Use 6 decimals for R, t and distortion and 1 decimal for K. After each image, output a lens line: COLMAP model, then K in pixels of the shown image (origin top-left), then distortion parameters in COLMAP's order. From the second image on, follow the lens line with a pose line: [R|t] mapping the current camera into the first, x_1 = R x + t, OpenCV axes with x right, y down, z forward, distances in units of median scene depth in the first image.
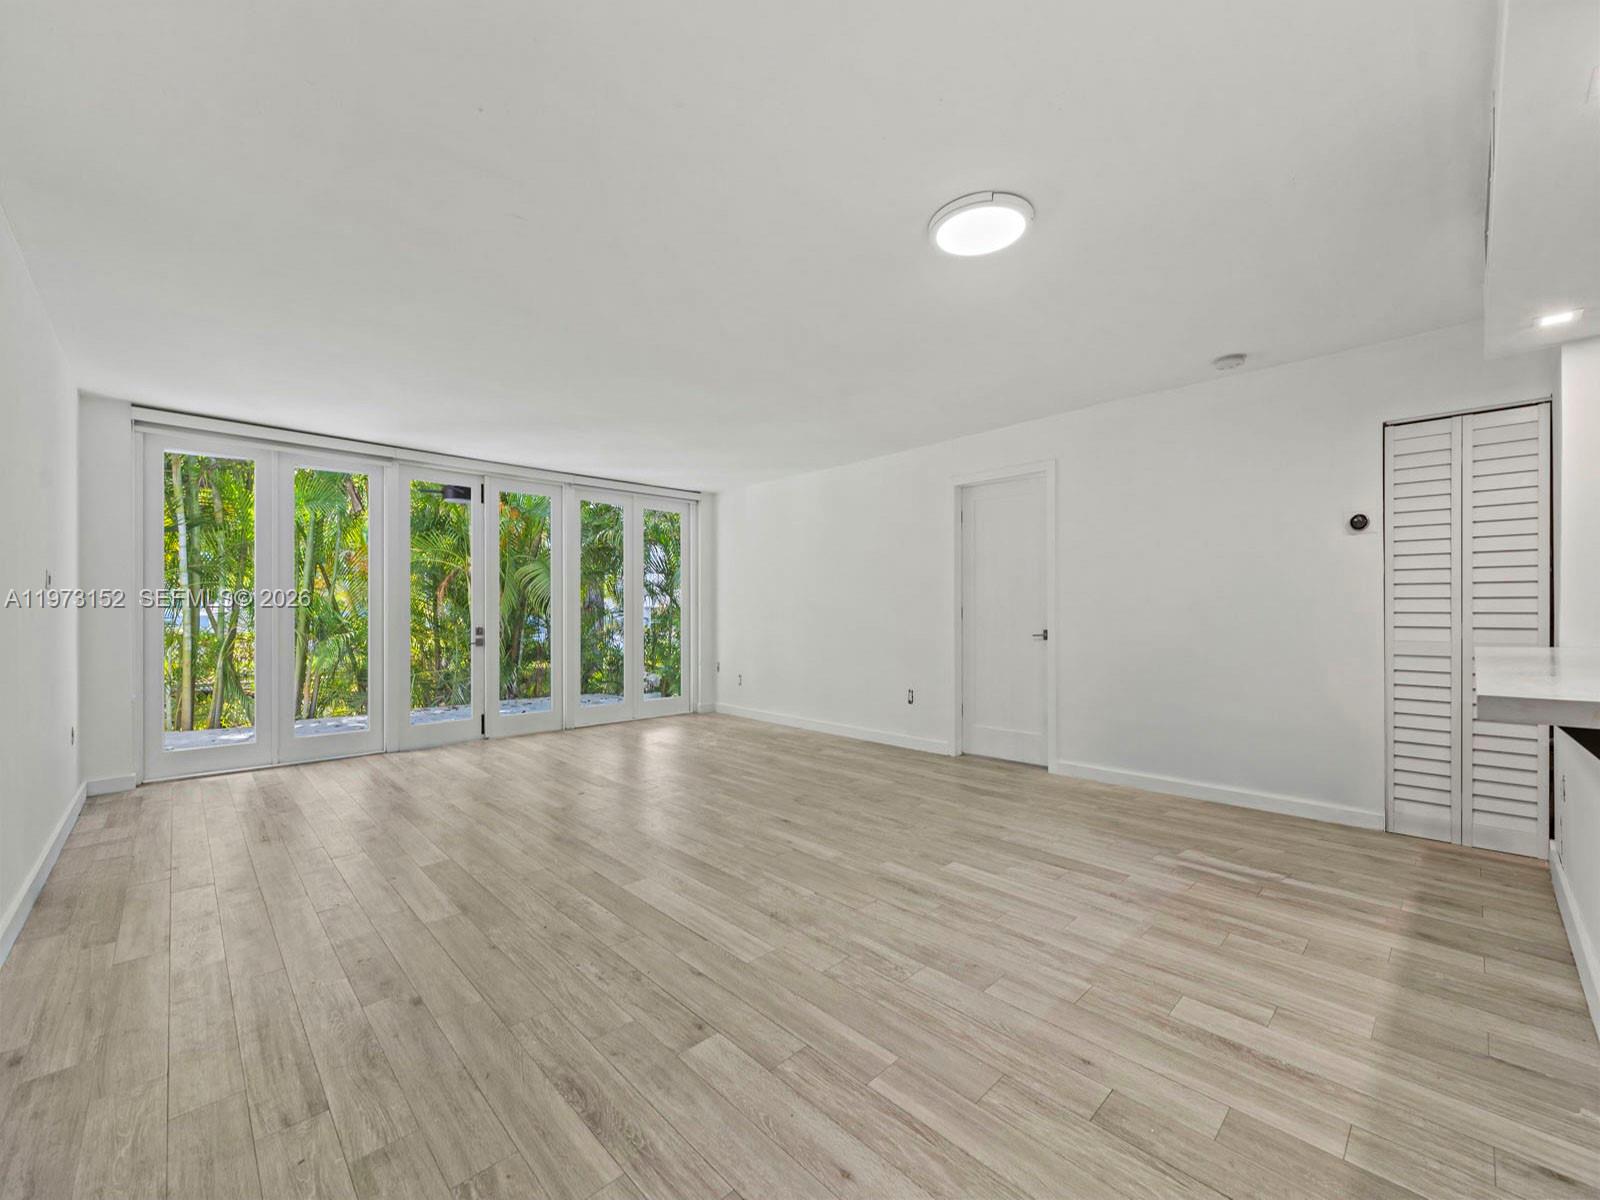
lens RADIAL K [[656.7, 0, 791.4], [0, 656.7, 605.0], [0, 0, 1]] dist [0.001738, -0.000428]
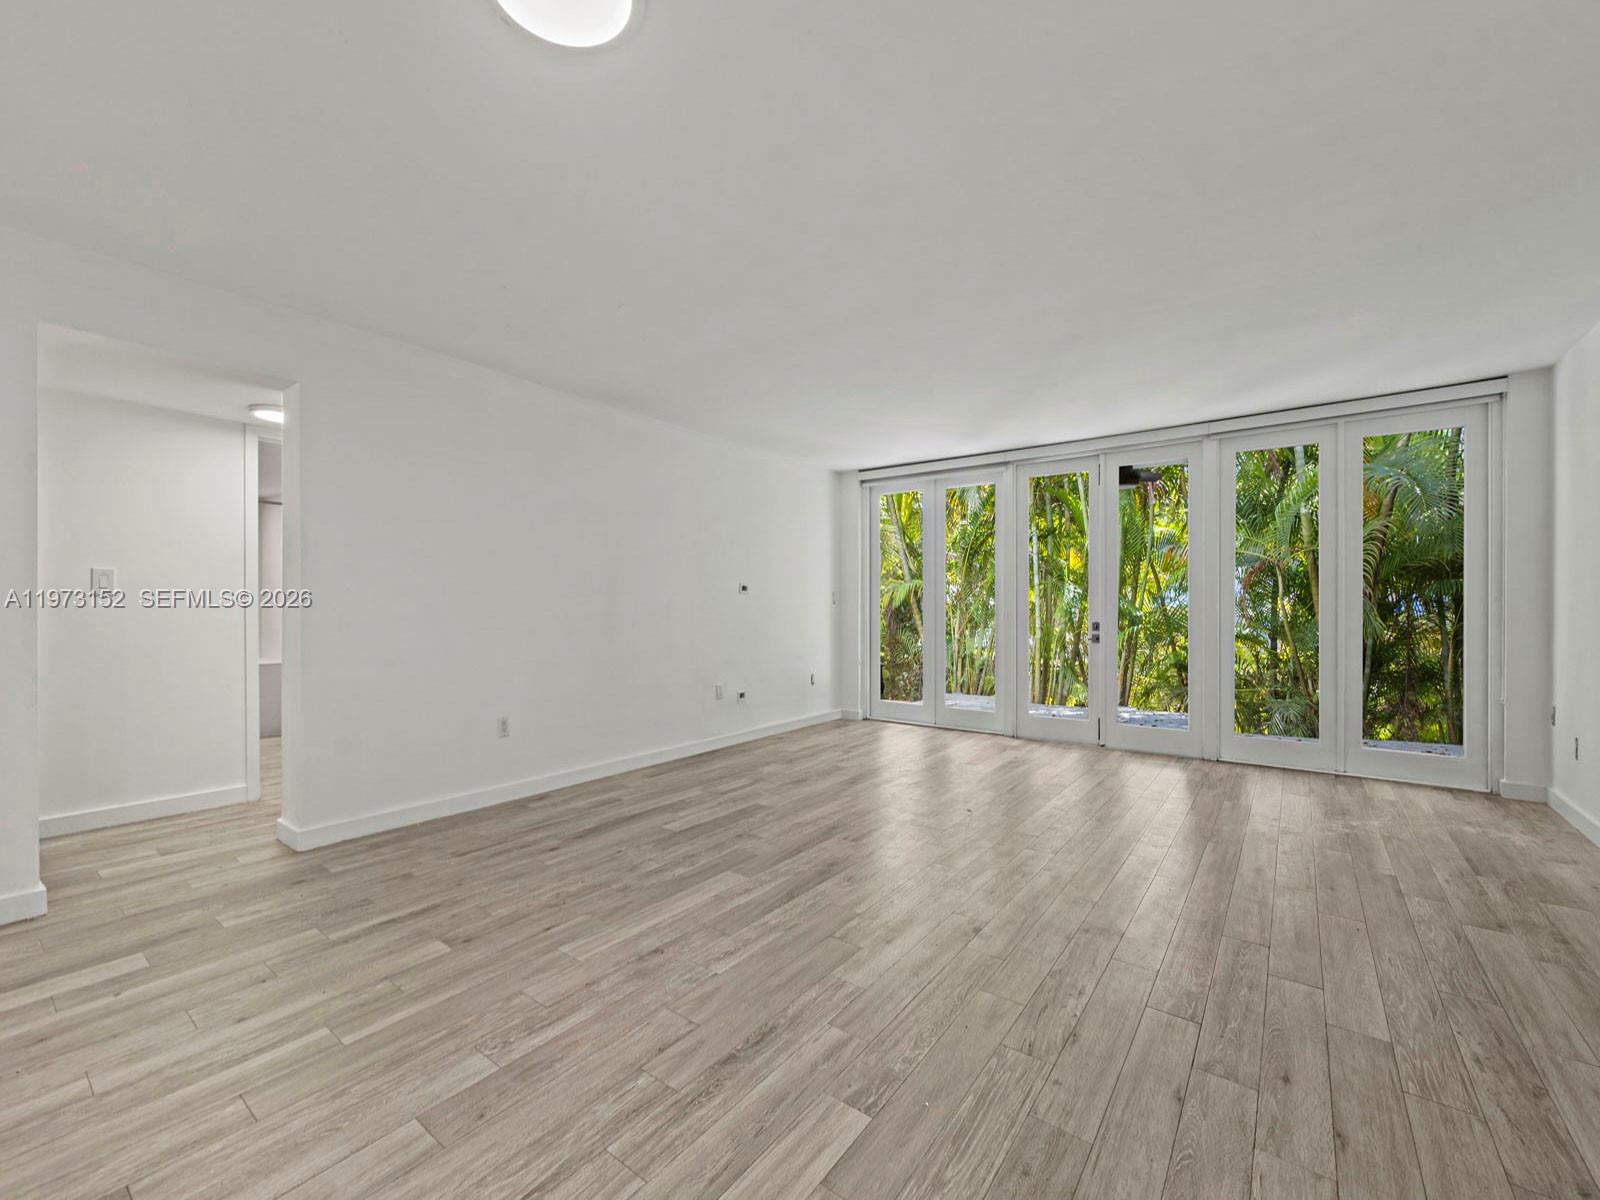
lens RADIAL K [[656.7, 0, 785.9], [0, 656.7, 607.7], [0, 0, 1]] dist [0.001738, -0.000428]
pose [[0.148763, 0.004592, -0.988862, 0.730112], [0.011855, 0.999909, 0.006427, 0.005708], [0.988802, -0.012679, 0.148695, 0.878949]]
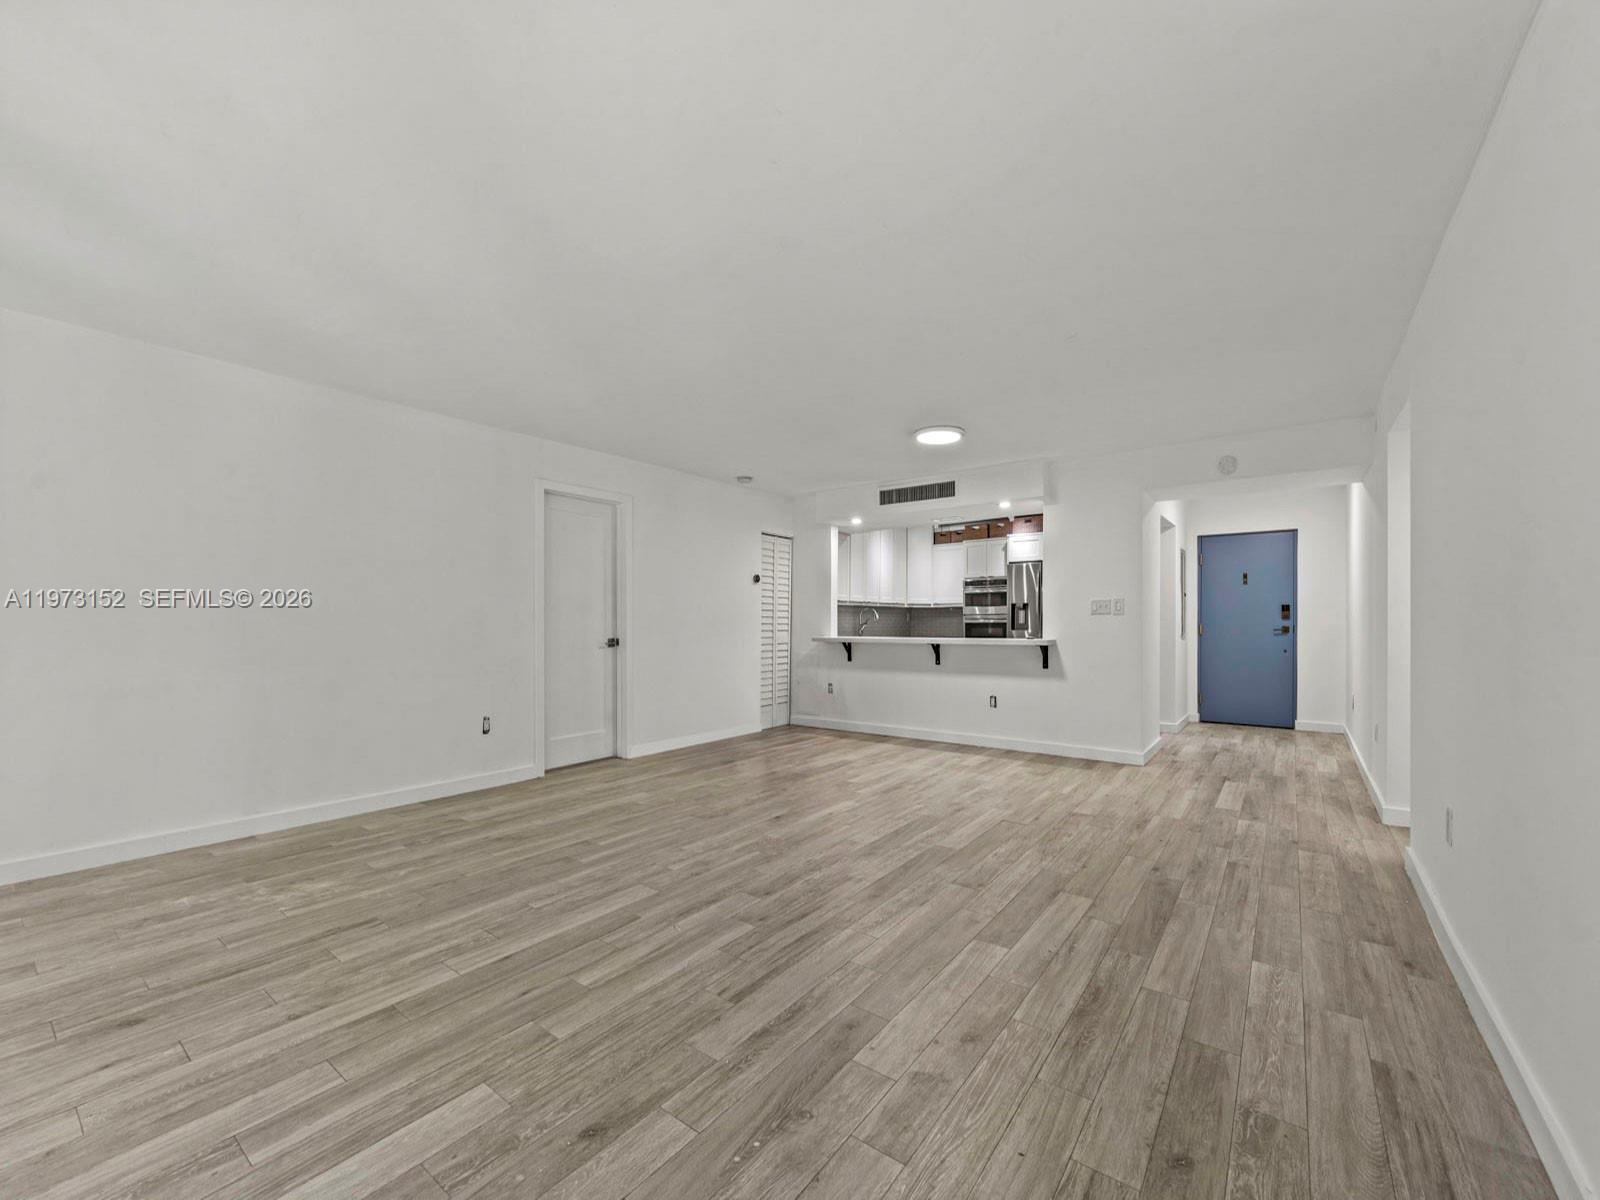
lens RADIAL K [[656.7, 0, 806.6], [0, 656.7, 613.7], [0, 0, 1]] dist [0.001738, -0.000428]
pose [[-0.181457, 0.017202, 0.983248, -1.304766], [-0.009782, 0.999766, -0.019296, 0.020828], [-0.983350, -0.013119, -0.181247, 1.398002]]
